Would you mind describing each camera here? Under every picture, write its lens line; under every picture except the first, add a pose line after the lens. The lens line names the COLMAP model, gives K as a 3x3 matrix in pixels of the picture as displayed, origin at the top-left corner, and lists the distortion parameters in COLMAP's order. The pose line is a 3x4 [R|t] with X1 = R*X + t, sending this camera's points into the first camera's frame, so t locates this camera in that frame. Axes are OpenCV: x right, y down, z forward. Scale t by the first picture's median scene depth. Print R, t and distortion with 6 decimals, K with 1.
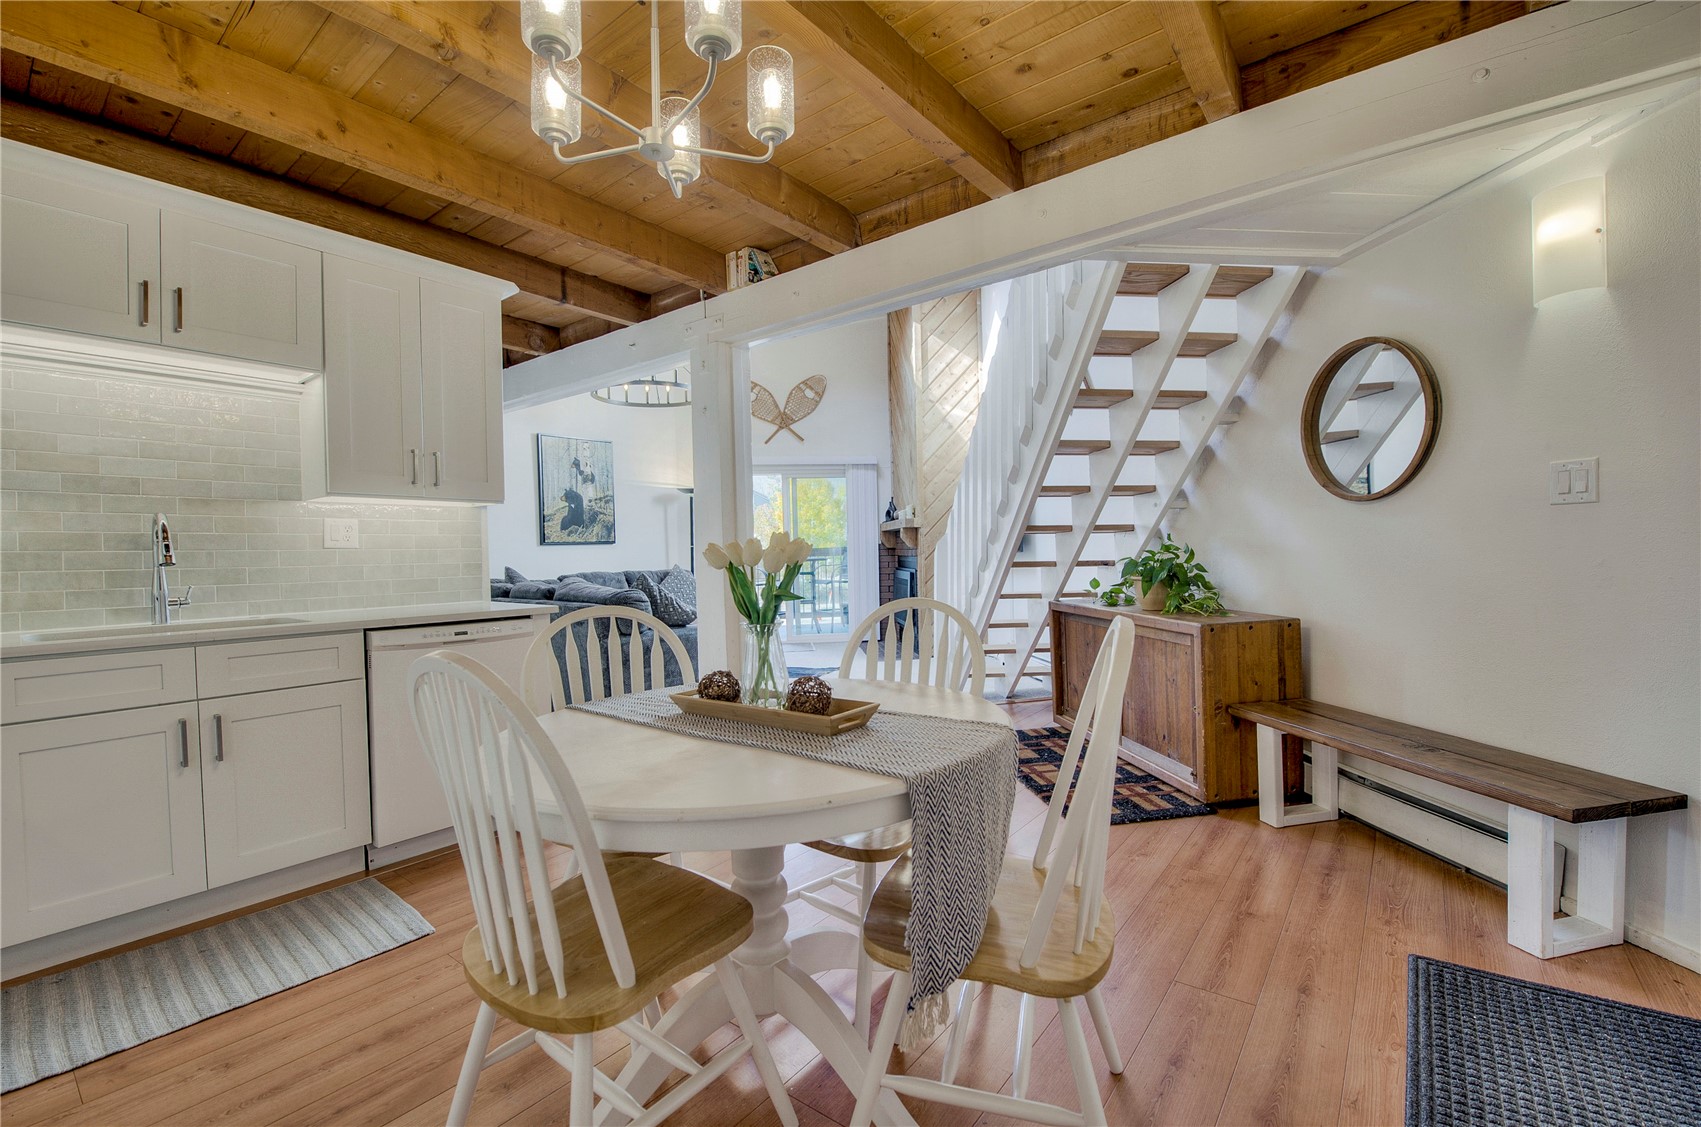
lens RADIAL K [[729.0, 0, 850.5], [0, 729.0, 563.5], [0, 0, 1]] dist [-0.001924, 0.000000]
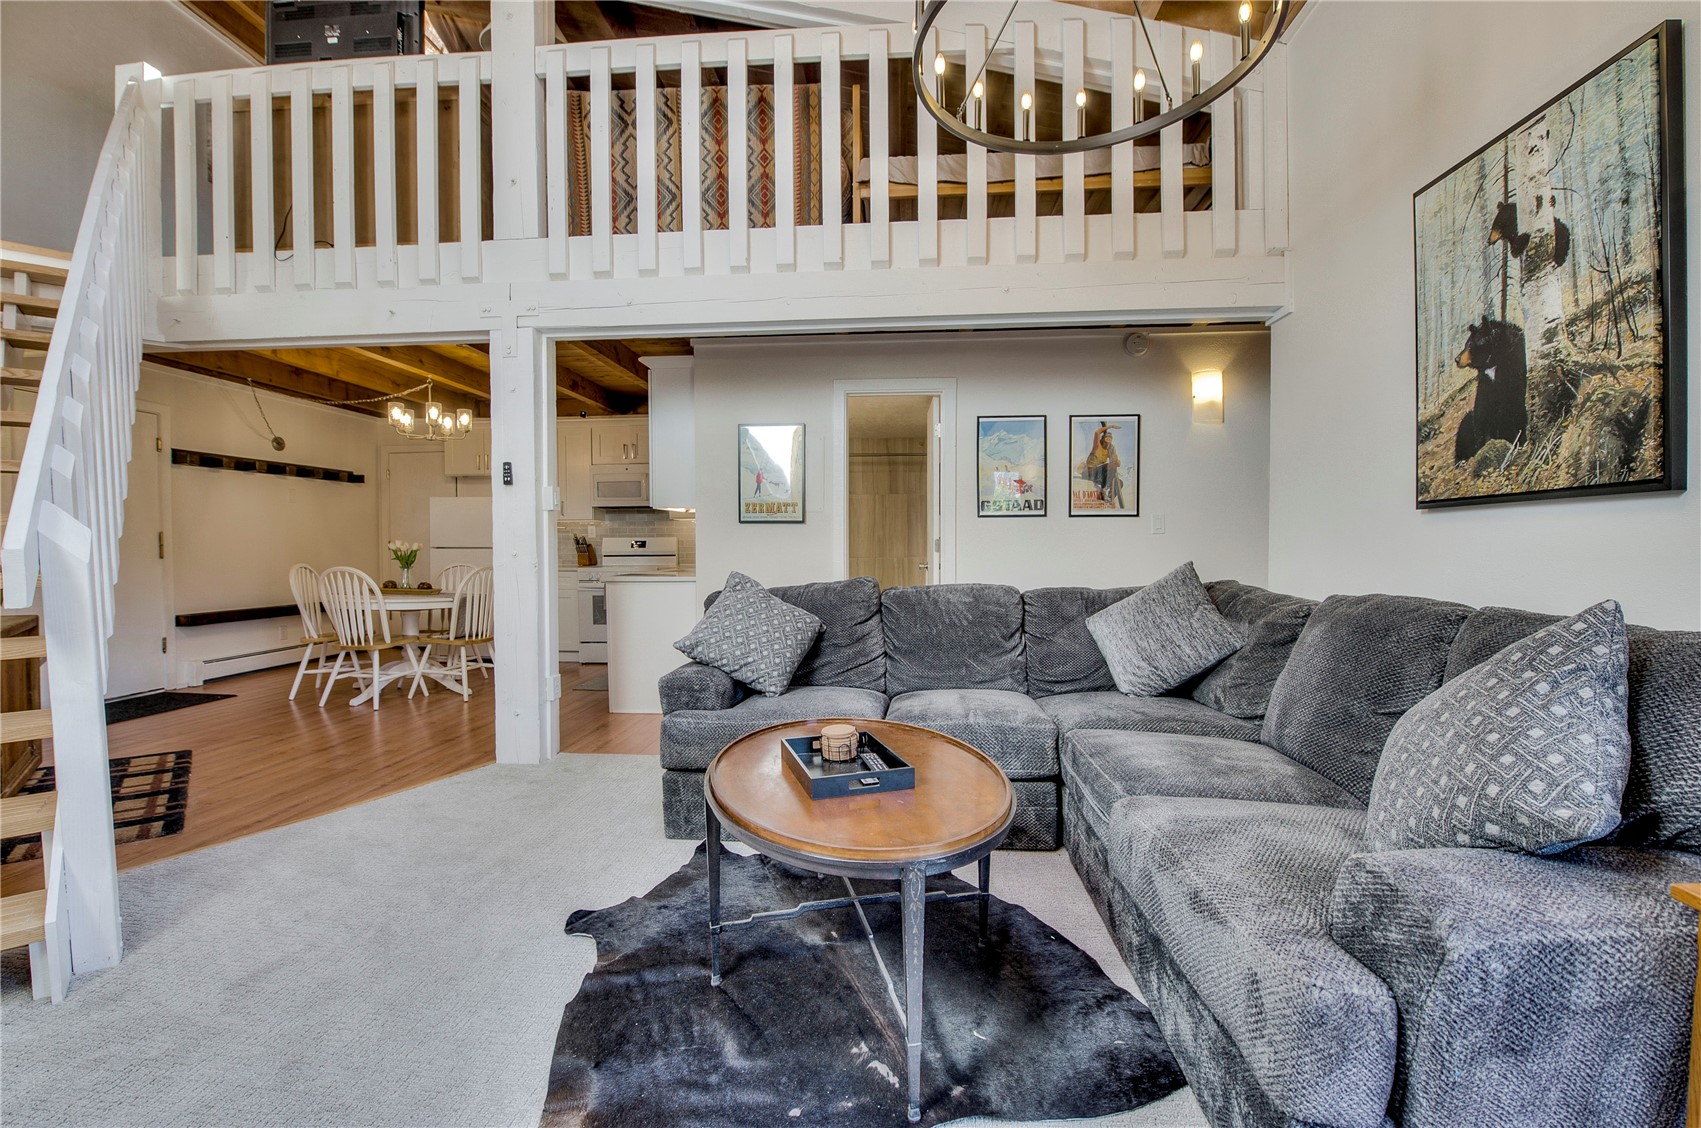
lens RADIAL K [[709.0, 0, 833.5], [0, 709.0, 565.2], [0, 0, 1]] dist [-0.030249, 0.000061]
pose [[-0.841854, 0.035332, -0.538547, -0.003518], [0.006880, 0.998476, 0.054750, -0.017563], [0.539661, 0.042386, -0.840815, 1.044087]]
